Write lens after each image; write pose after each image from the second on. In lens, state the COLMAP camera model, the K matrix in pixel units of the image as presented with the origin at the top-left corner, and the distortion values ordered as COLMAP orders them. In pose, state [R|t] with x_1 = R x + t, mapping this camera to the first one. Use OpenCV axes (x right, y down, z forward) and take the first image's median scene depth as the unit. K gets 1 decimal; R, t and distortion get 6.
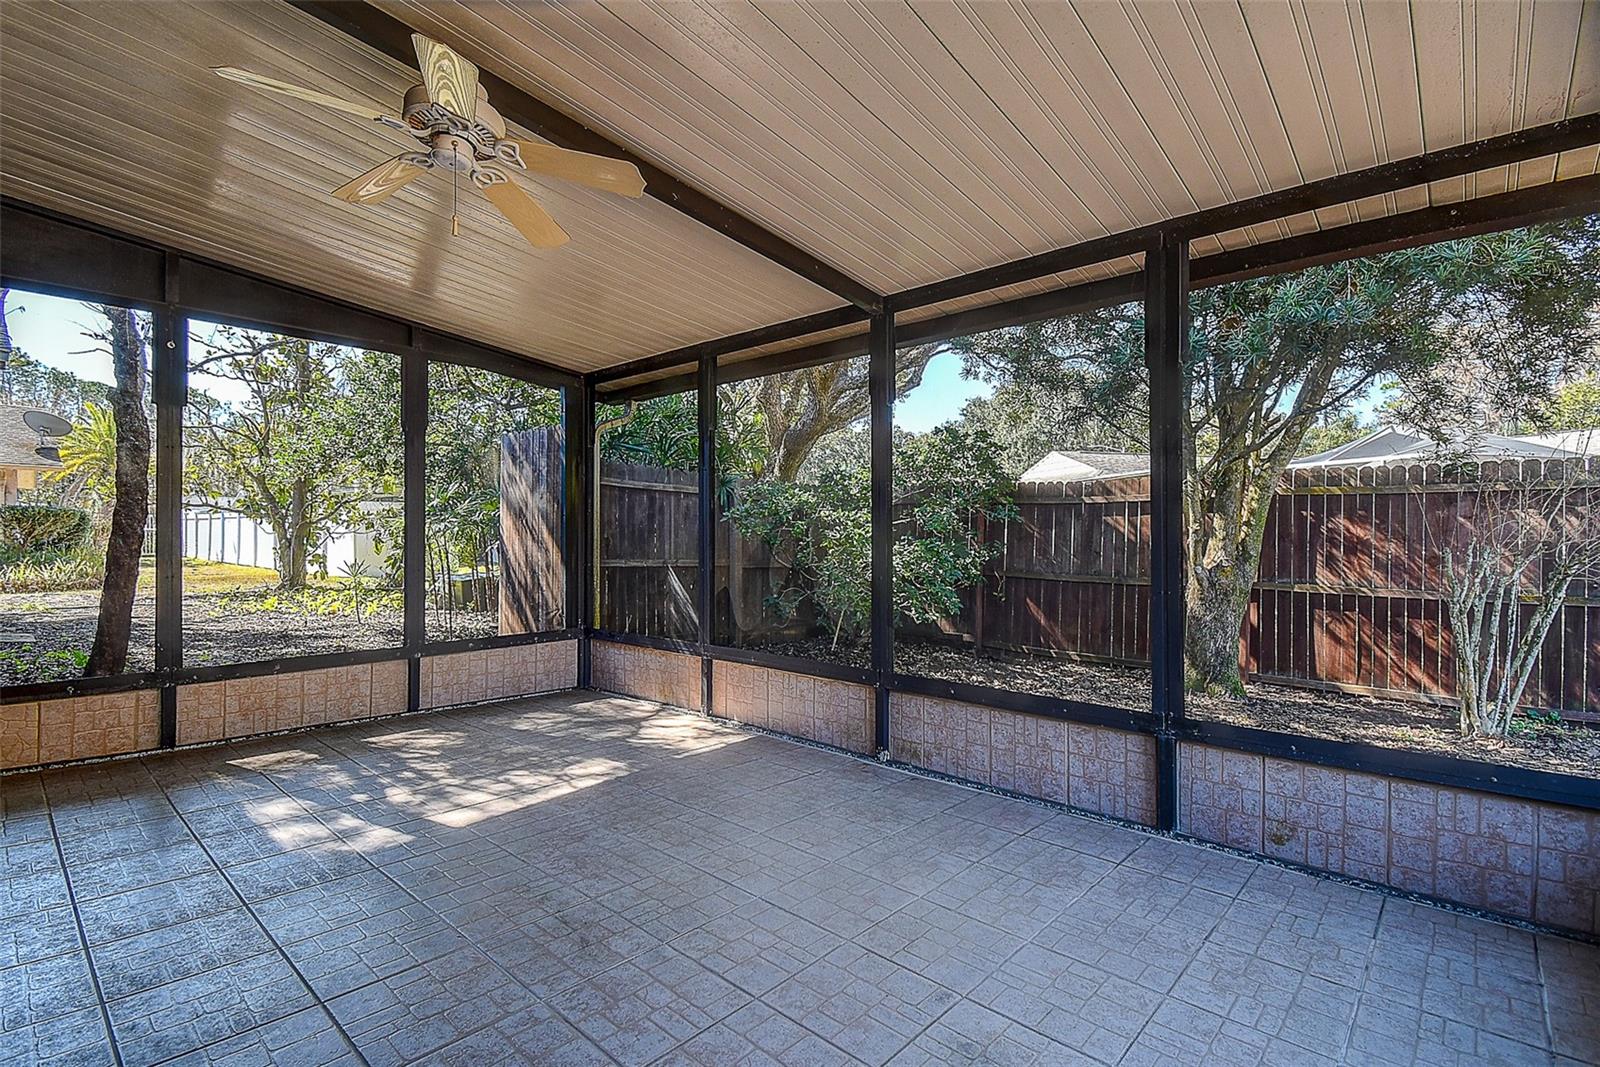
lens RADIAL K [[735.8, 0, 801.8], [0, 735.8, 537.4], [0, 0, 1]] dist [0.006950, 0.000055]
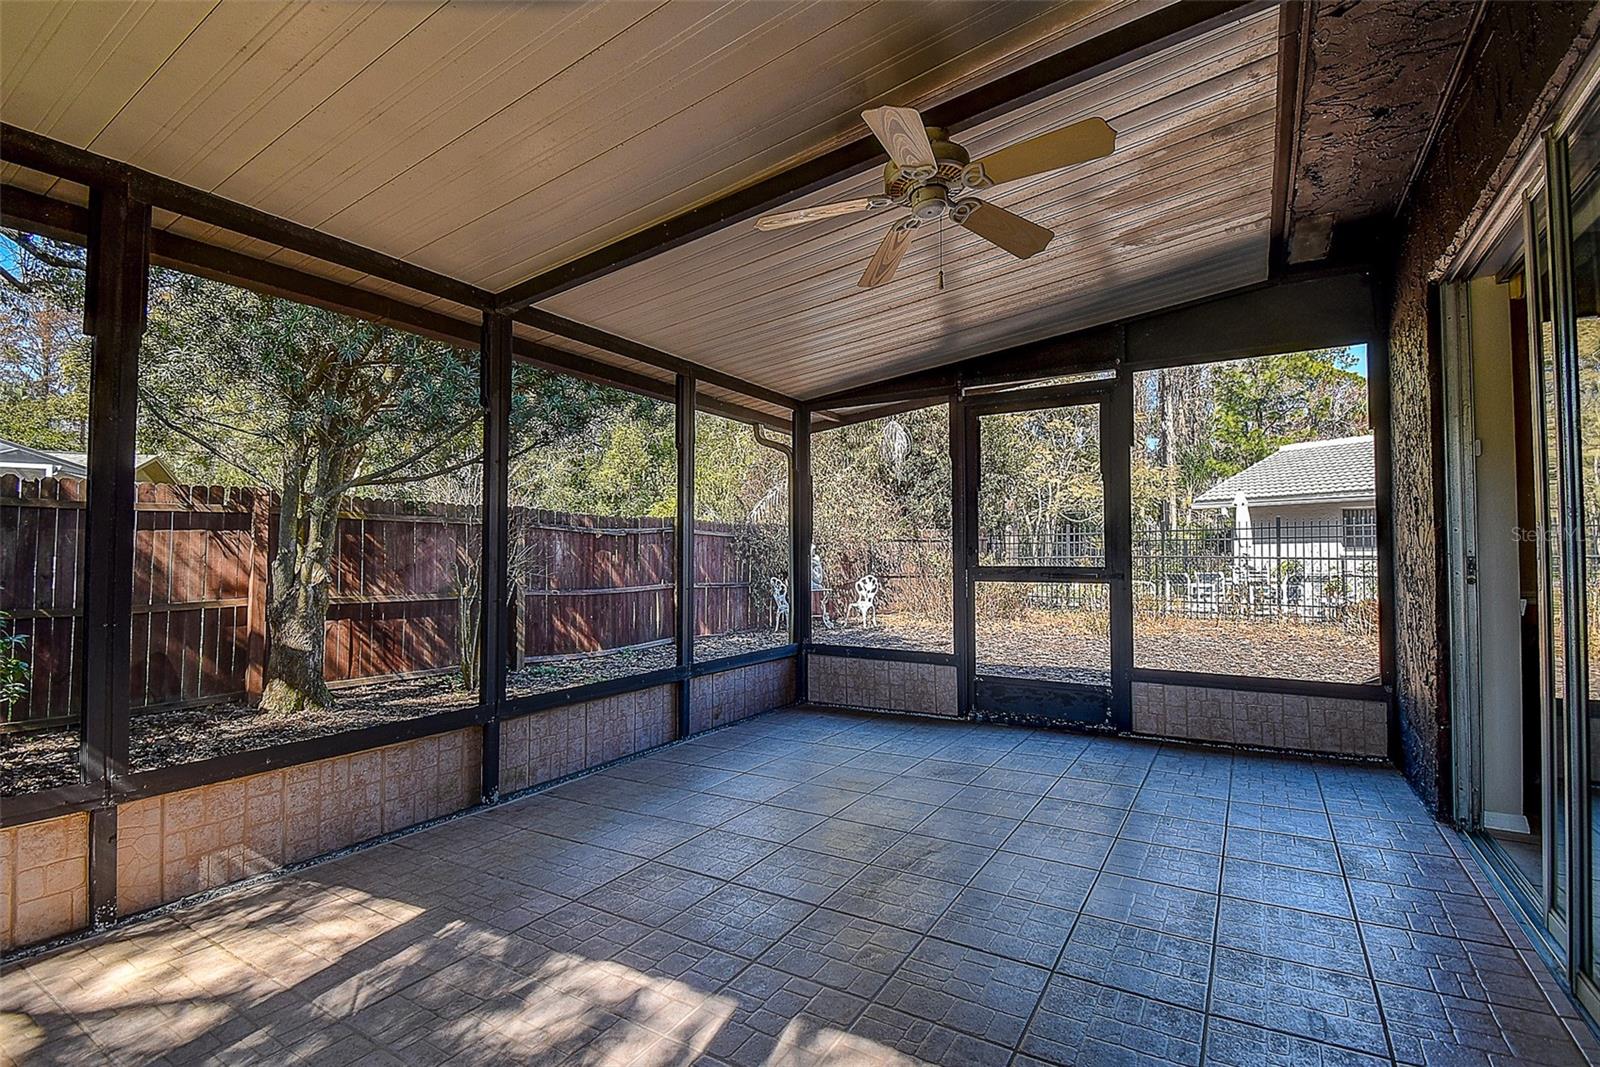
lens RADIAL K [[735.8, 0, 801.5], [0, 735.8, 532.1], [0, 0, 1]] dist [0.006950, 0.000055]
pose [[-0.193995, 0.028485, 0.980589, -0.911365], [0.001486, 0.999586, -0.028743, -0.002237], [-0.981001, -0.004118, -0.193957, 0.849174]]
